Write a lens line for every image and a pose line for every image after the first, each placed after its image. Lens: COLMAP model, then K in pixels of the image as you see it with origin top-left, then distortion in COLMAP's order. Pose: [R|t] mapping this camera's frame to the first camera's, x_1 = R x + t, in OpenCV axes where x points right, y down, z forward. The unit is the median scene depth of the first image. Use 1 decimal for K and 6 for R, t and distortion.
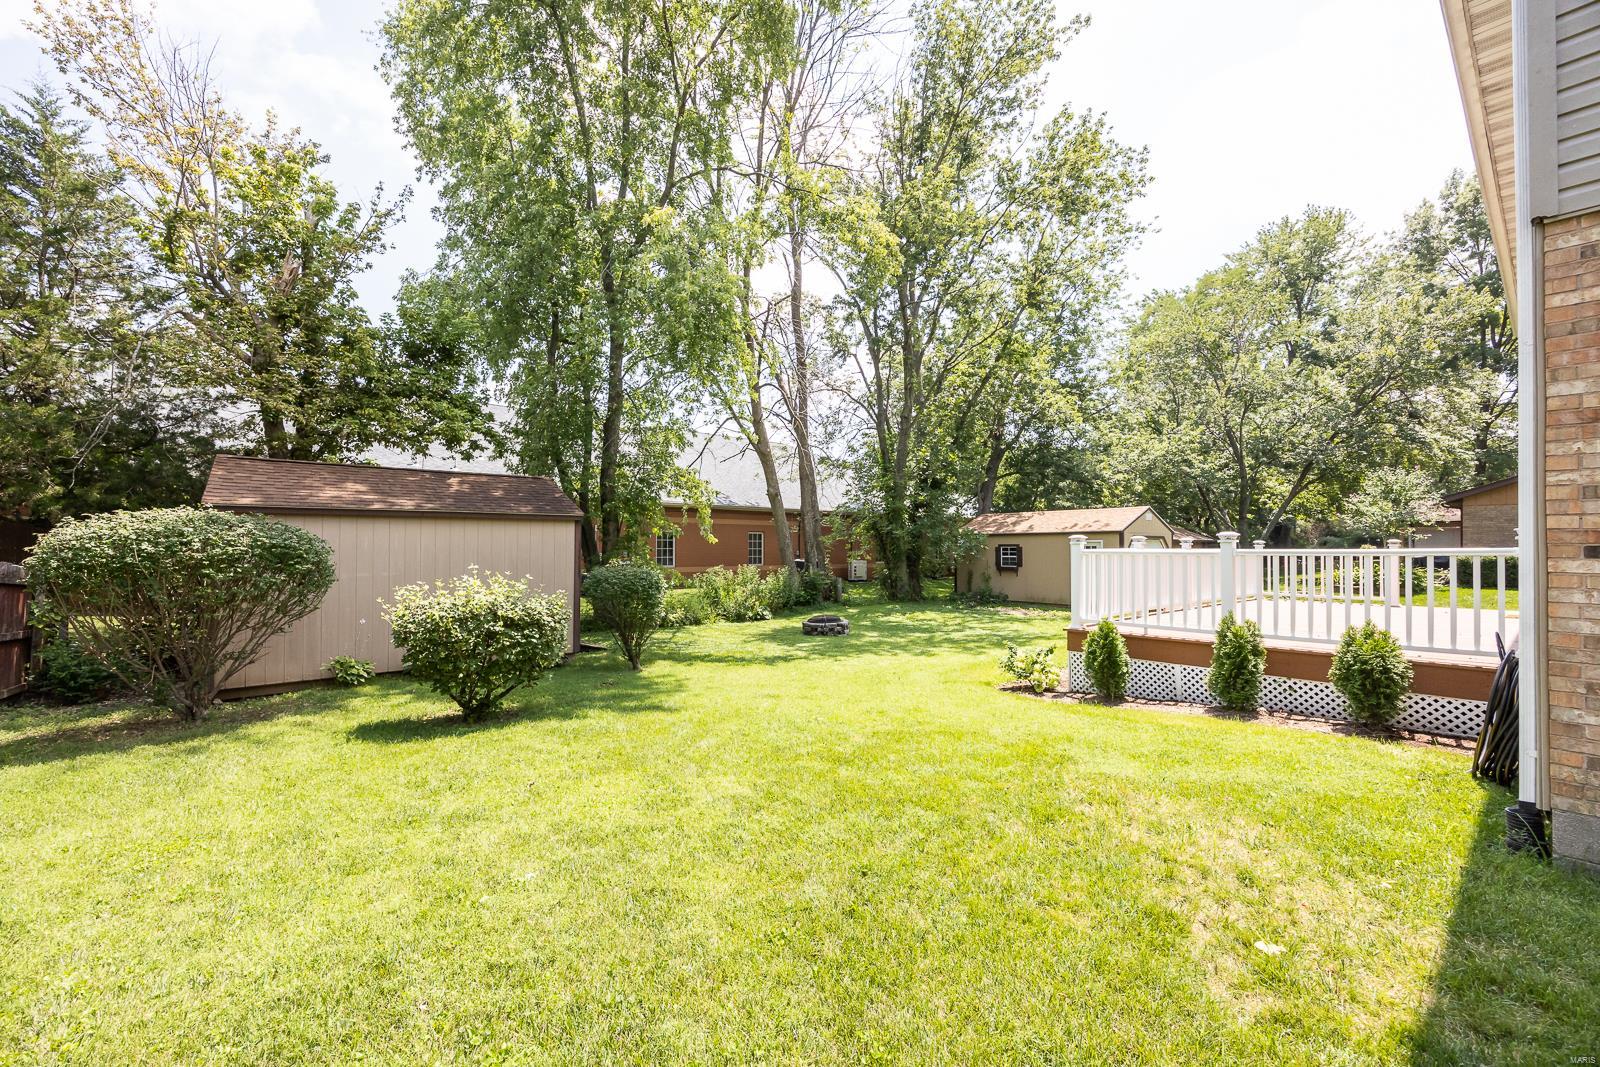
lens RADIAL K [[624.1, 0, 784.9], [0, 624.1, 540.5], [0, 0, 1]] dist [-0.000662, -0.000696]
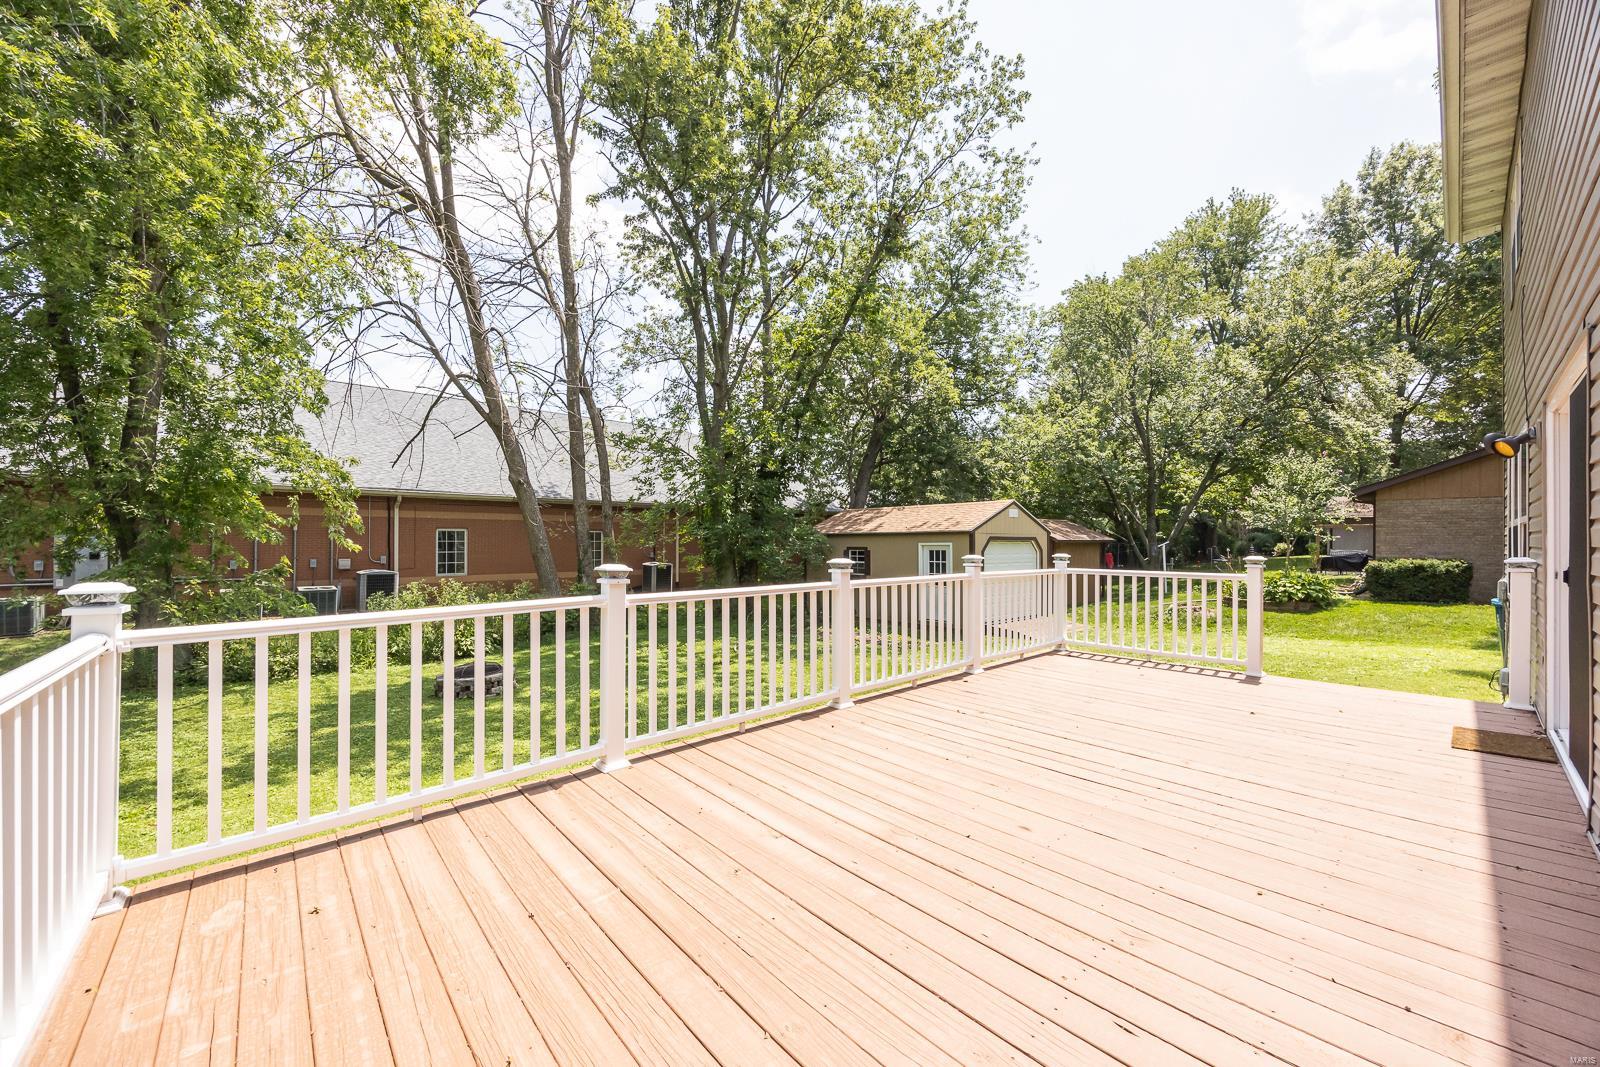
lens RADIAL K [[624.1, 0, 809.1], [0, 624.1, 540.9], [0, 0, 1]] dist [-0.000662, -0.000696]
pose [[0.996192, -0.002359, 0.087156, 0.177909], [0.001507, 0.999950, 0.009841, -0.007590], [-0.087175, -0.009673, 0.996146, 0.160673]]
